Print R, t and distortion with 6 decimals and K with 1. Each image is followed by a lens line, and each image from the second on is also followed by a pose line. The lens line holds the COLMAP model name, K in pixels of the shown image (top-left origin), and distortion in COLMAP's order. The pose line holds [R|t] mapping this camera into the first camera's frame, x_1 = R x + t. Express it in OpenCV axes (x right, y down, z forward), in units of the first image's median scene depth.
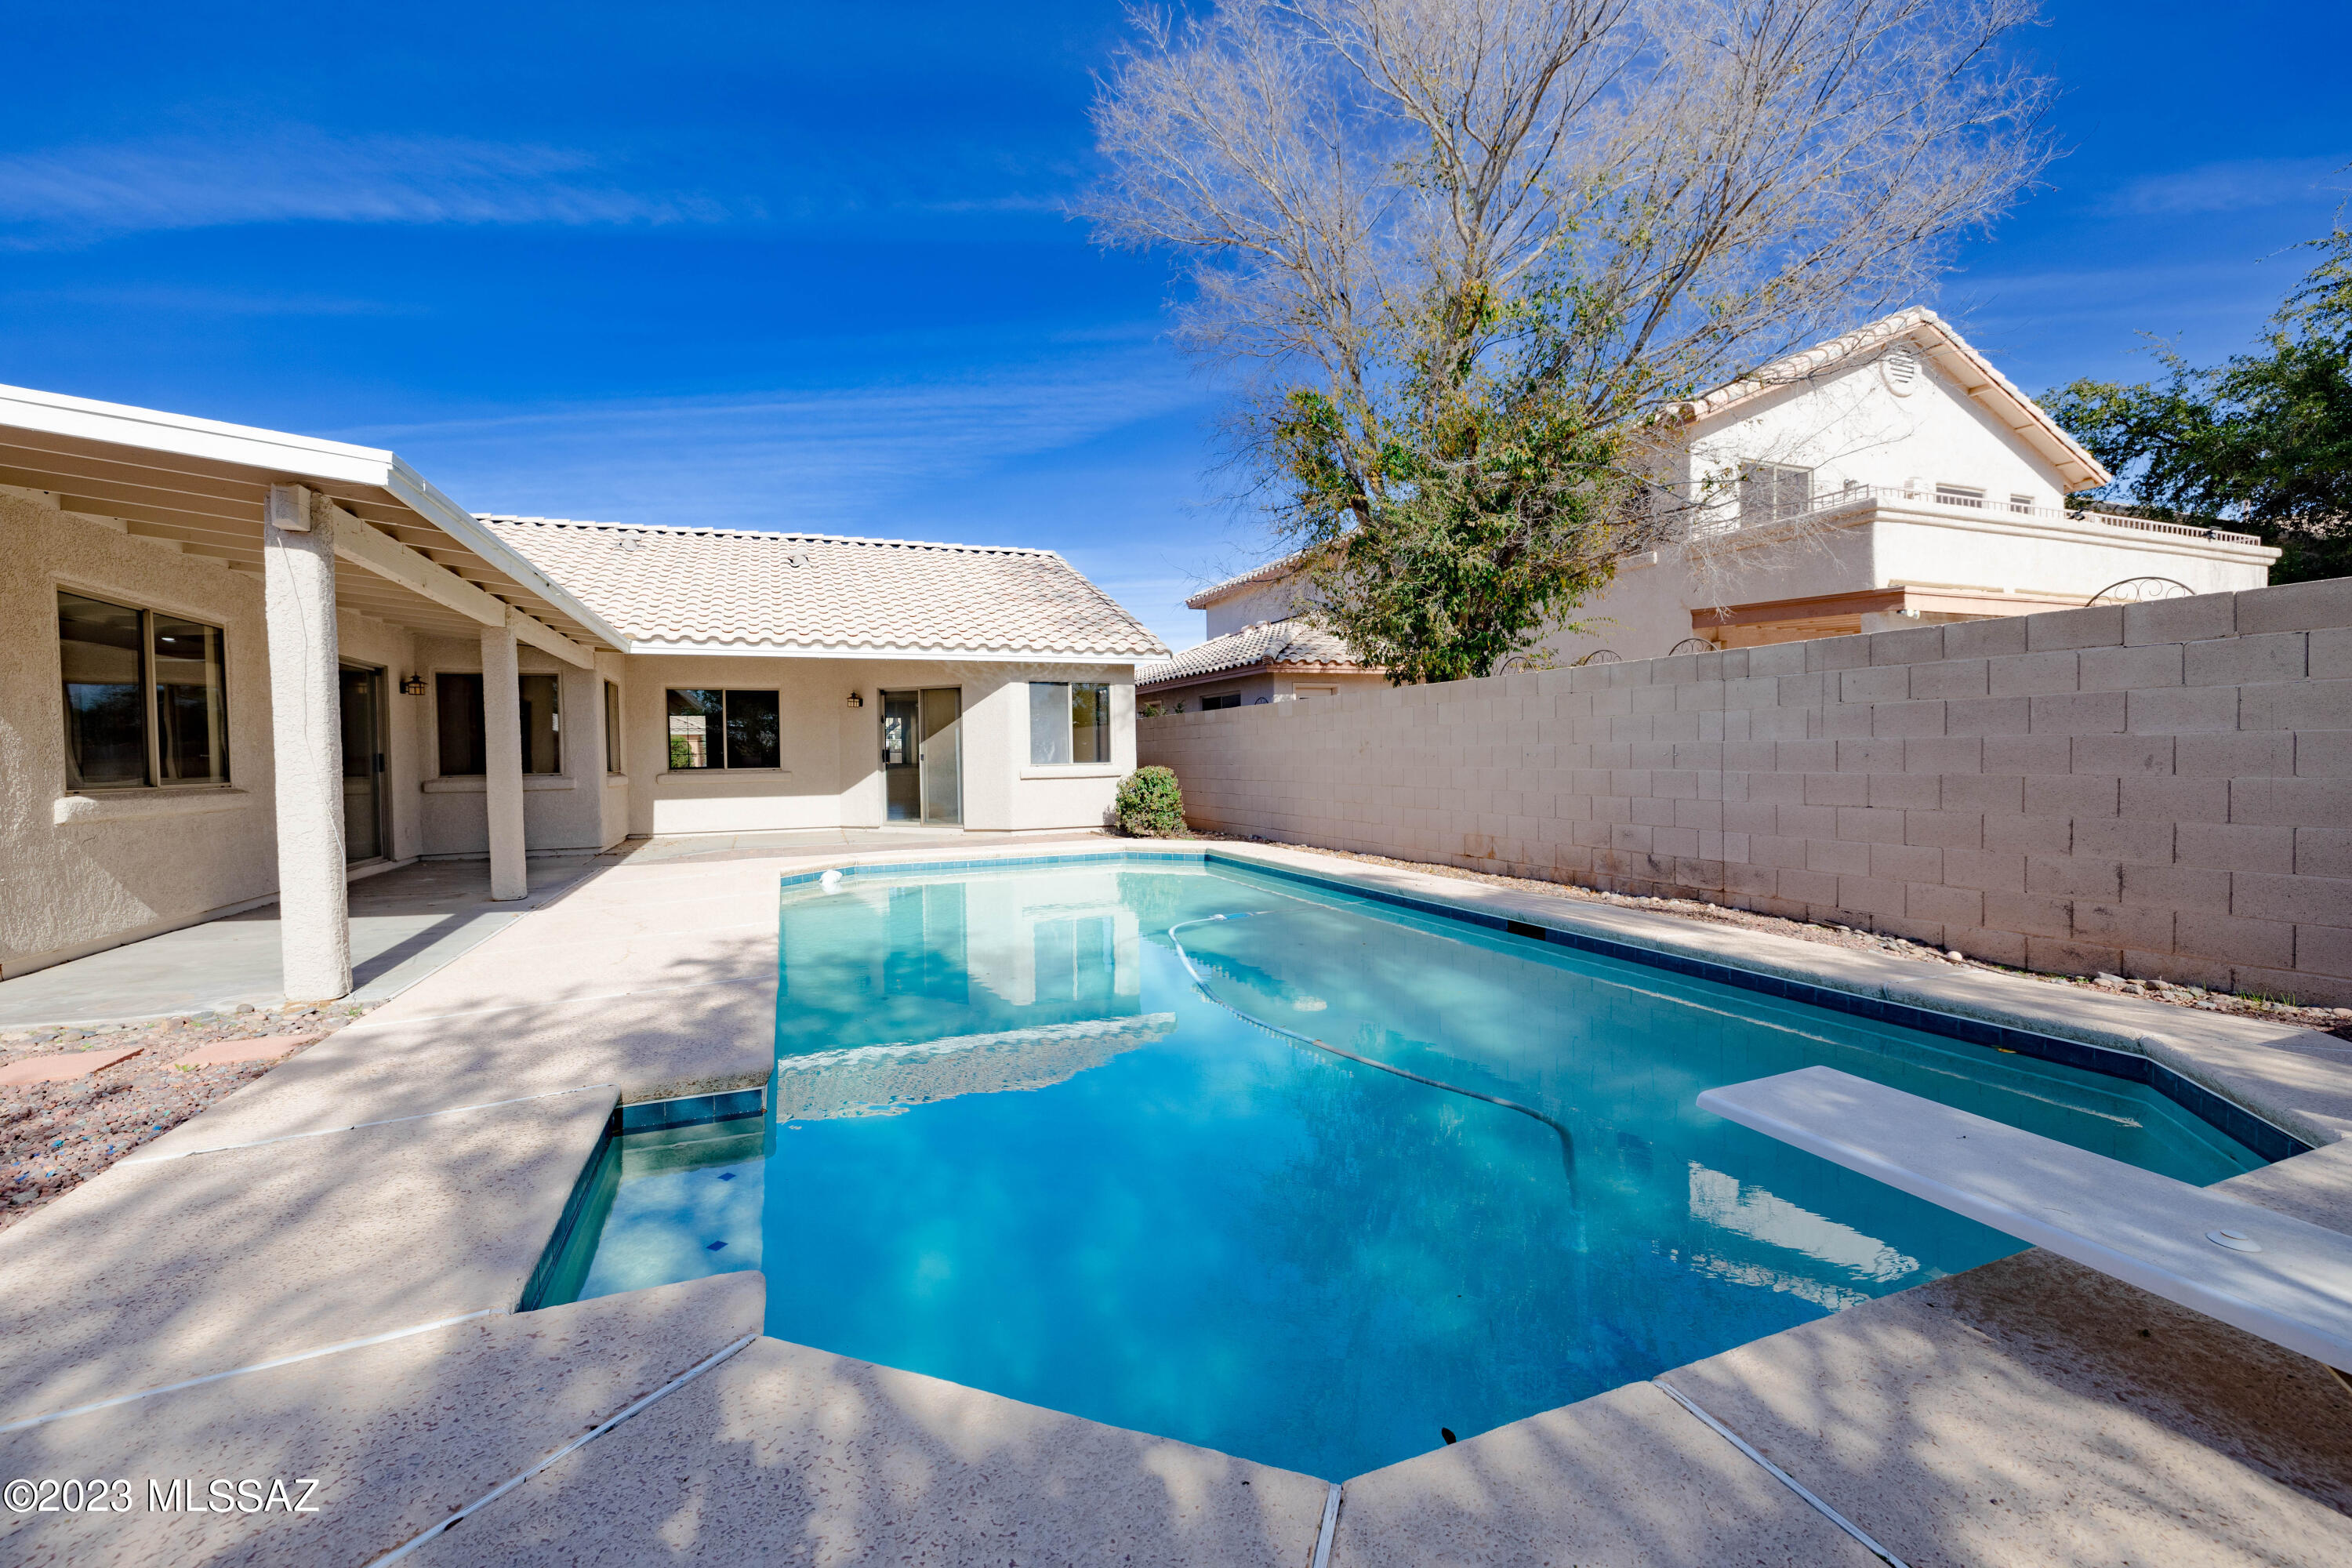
lens RADIAL K [[989.4, 0, 1172.0], [0, 989.4, 782.0], [0, 0, 1]] dist [-0.002021, 0.000135]
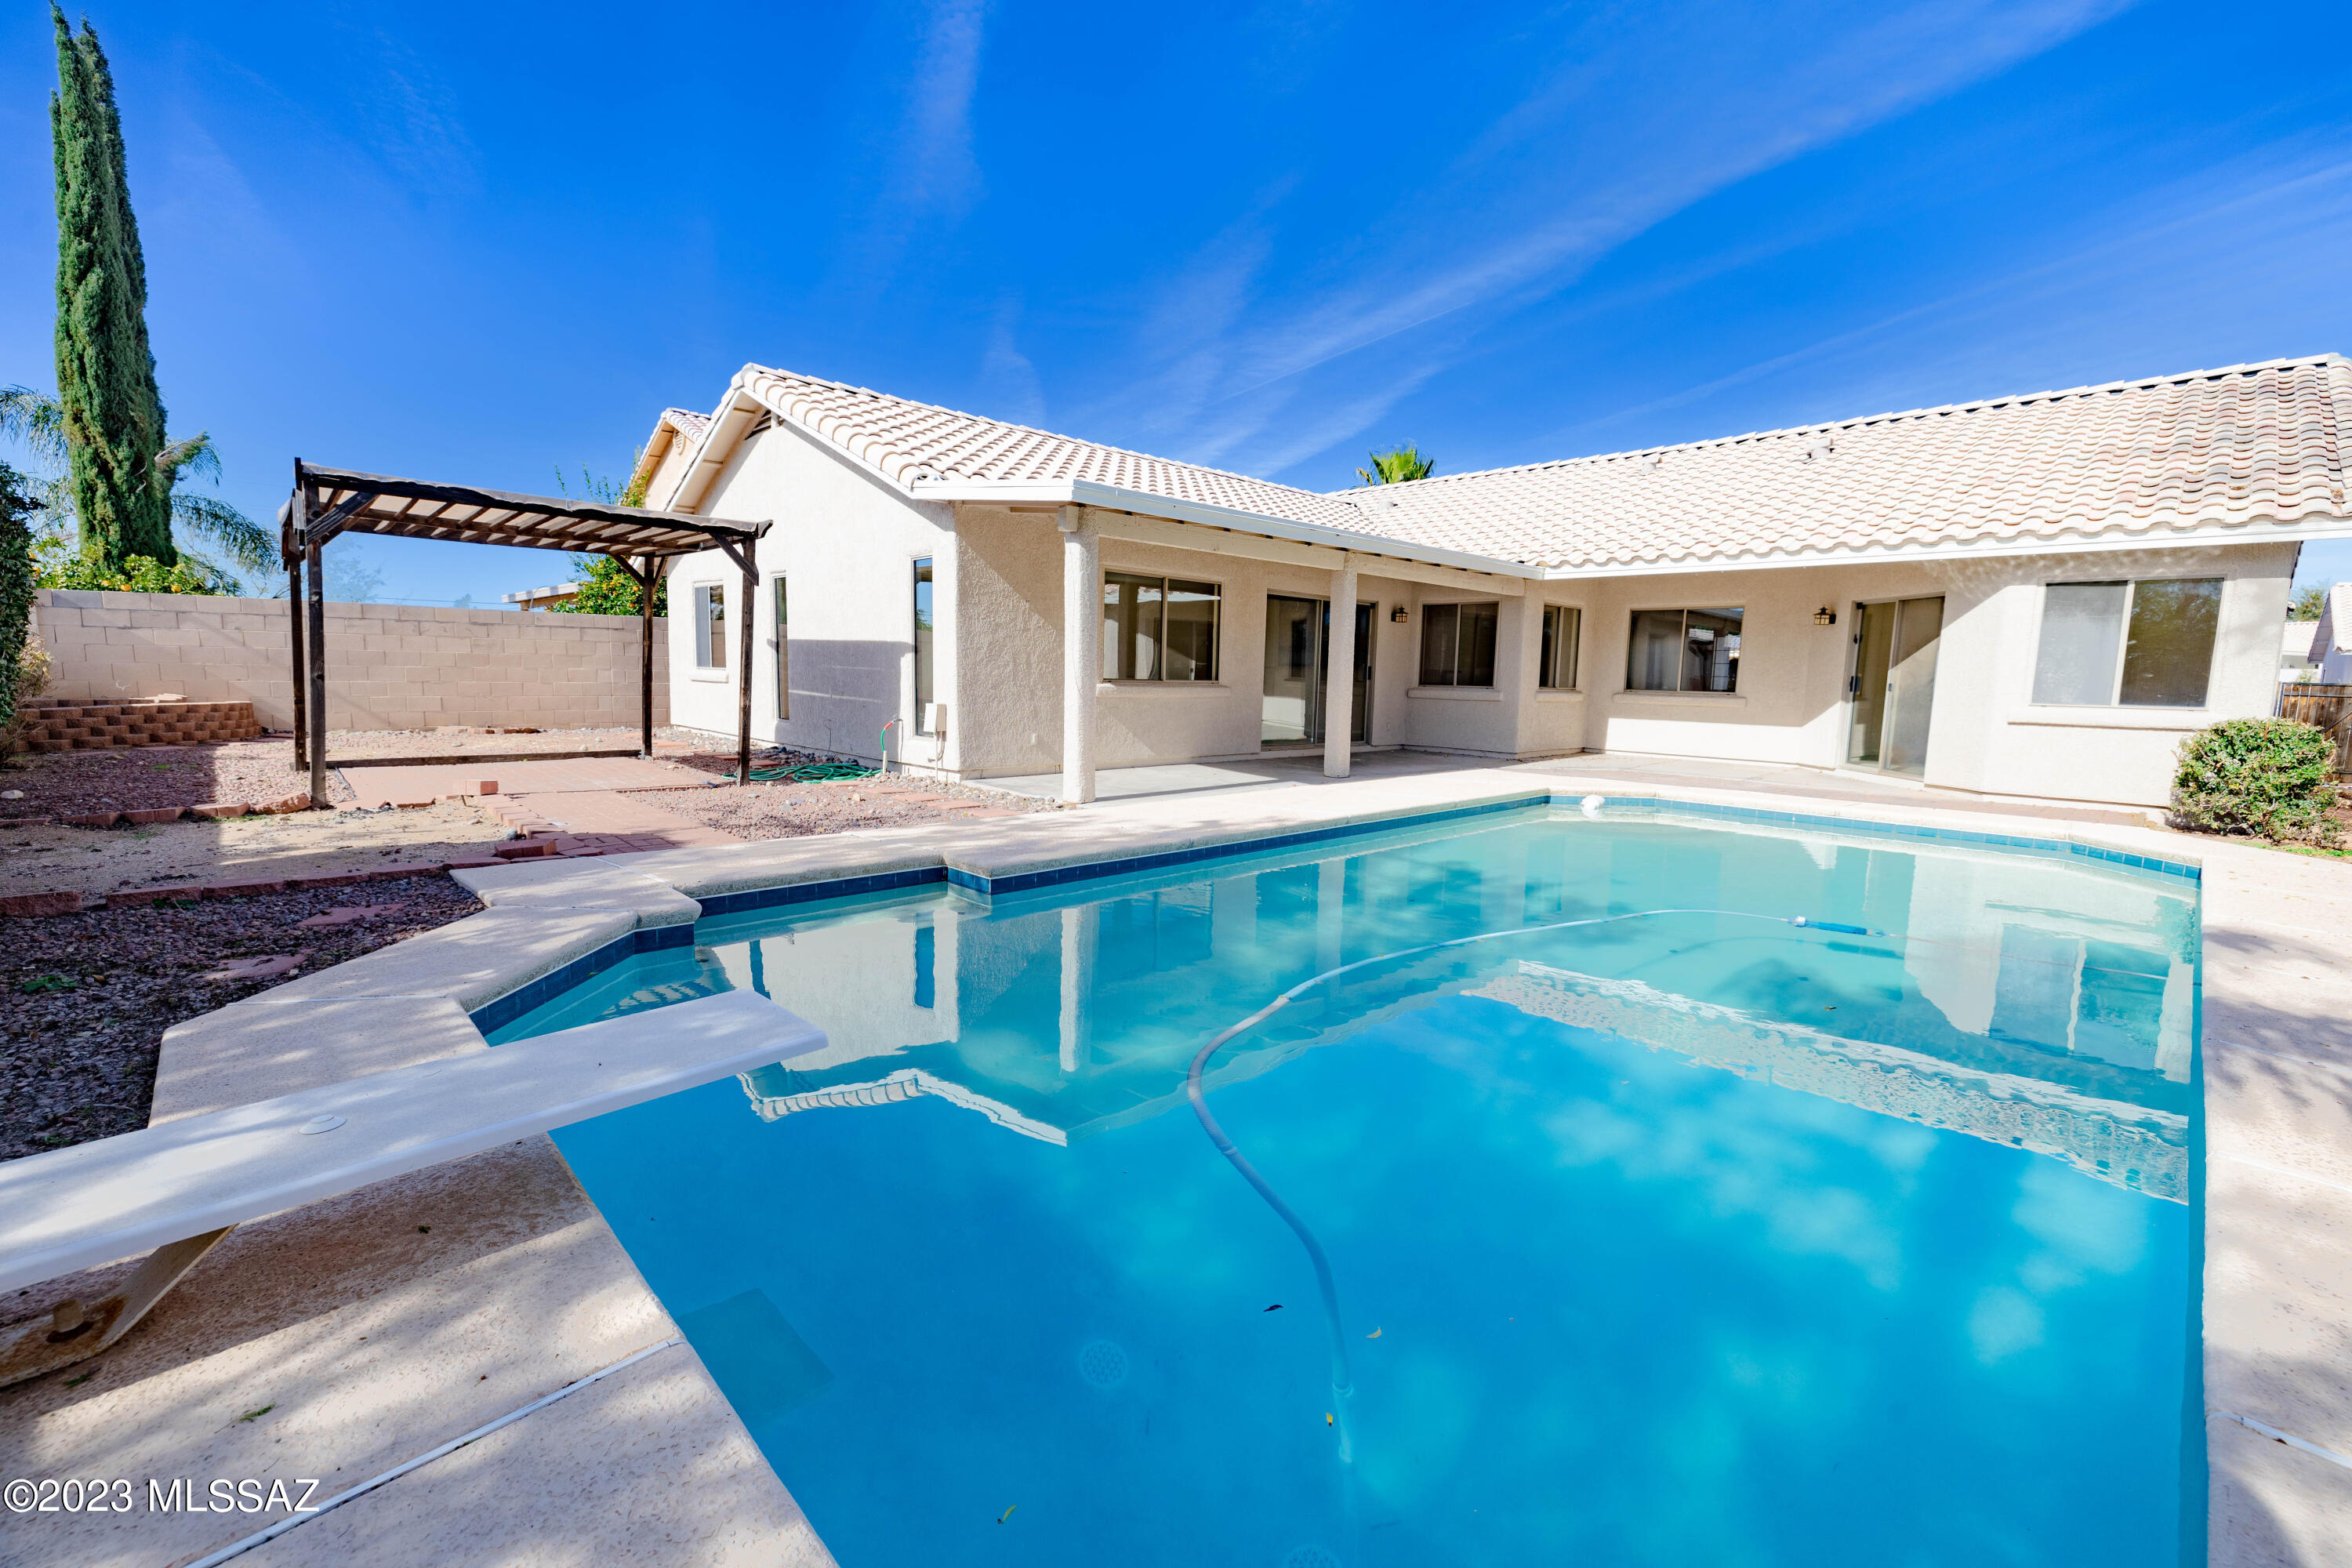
lens RADIAL K [[998.8, 0, 1176.0], [0, 998.8, 784.0], [0, 0, 1]] dist [0.010746, -0.000098]
pose [[0.362828, 0.130269, -0.922706, 0.298967], [-0.056751, 0.991431, 0.117656, -0.010888], [0.930126, 0.009675, 0.367112, 0.183368]]
